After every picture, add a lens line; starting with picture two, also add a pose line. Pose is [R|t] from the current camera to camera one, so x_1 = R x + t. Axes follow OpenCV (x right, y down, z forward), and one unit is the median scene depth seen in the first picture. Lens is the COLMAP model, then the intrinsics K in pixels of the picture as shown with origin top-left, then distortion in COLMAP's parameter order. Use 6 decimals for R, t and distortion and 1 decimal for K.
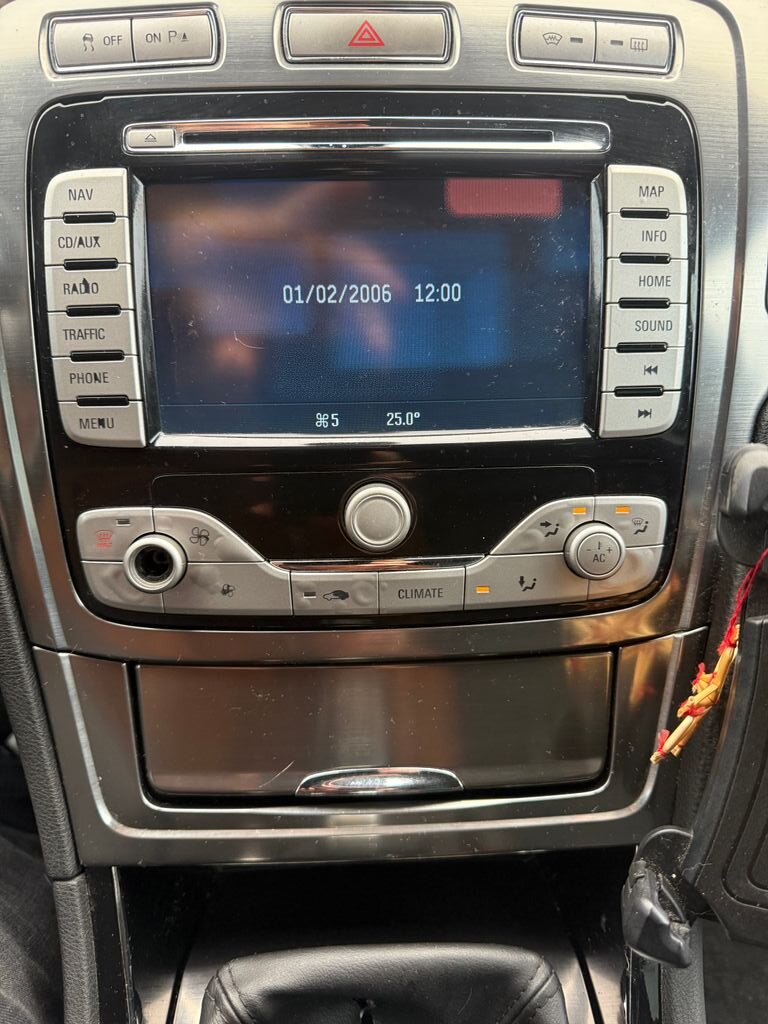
lens RADIAL K [[742.6, 0, 392.7], [0, 742.6, 508.3], [0, 0, 1]] dist [0.025920, -0.031064]
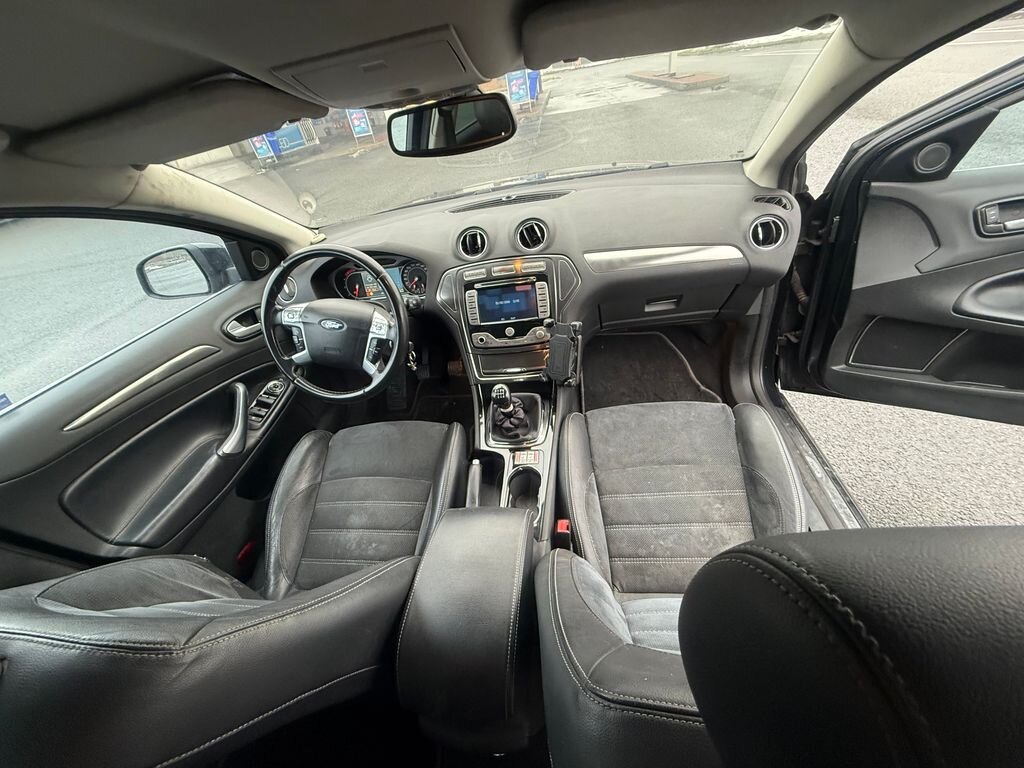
lens RADIAL K [[406.4, 0, 504.9], [0, 406.4, 383.2], [0, 0, 1]] dist [0.003203, -0.000119]
pose [[0.972465, -0.047416, -0.228172, 0.841762], [0.061299, 0.996650, 0.054146, 0.302350], [0.224841, -0.066642, 0.972114, -3.029333]]
